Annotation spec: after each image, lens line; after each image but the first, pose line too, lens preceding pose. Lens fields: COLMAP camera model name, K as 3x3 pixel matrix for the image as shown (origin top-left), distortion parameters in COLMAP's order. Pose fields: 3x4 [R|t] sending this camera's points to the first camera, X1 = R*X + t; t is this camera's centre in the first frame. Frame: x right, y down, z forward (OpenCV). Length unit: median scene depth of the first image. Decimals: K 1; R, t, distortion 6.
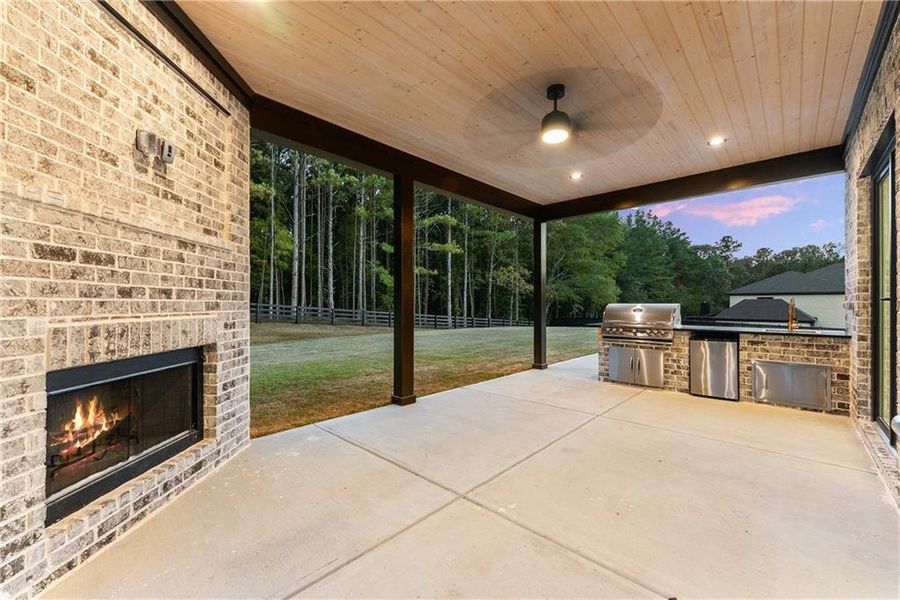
lens RADIAL K [[372.8, 0, 452.5], [0, 372.8, 300.3], [0, 0, 1]] dist [0.023068, -0.000910]
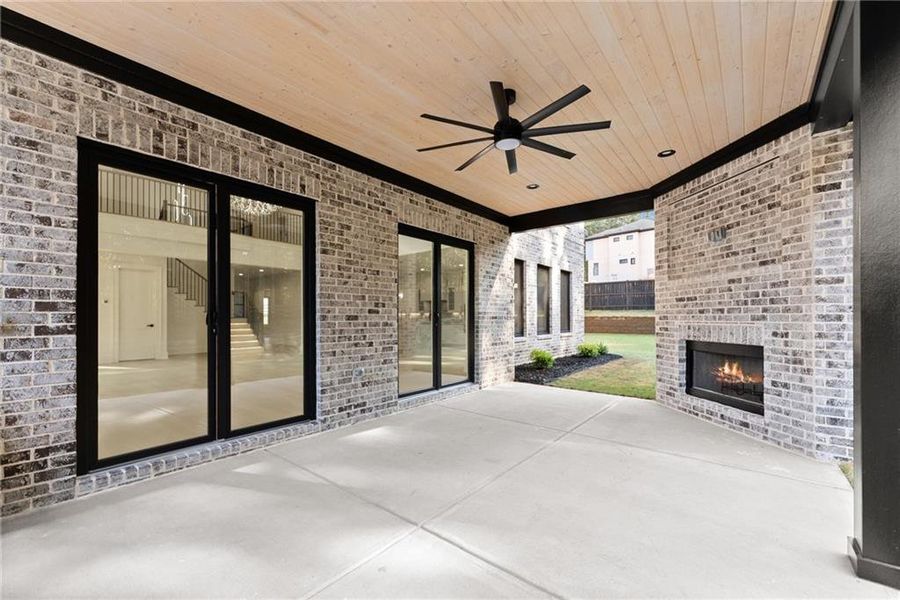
lens RADIAL K [[372.8, 0, 447.4], [0, 372.8, 320.0], [0, 0, 1]] dist [0.023068, -0.000910]
pose [[-0.998652, -0.000221, -0.051898, 0.549707], [-0.000005, 0.999991, -0.004155, 0.028158], [0.051898, -0.004149, -0.998644, 2.284919]]
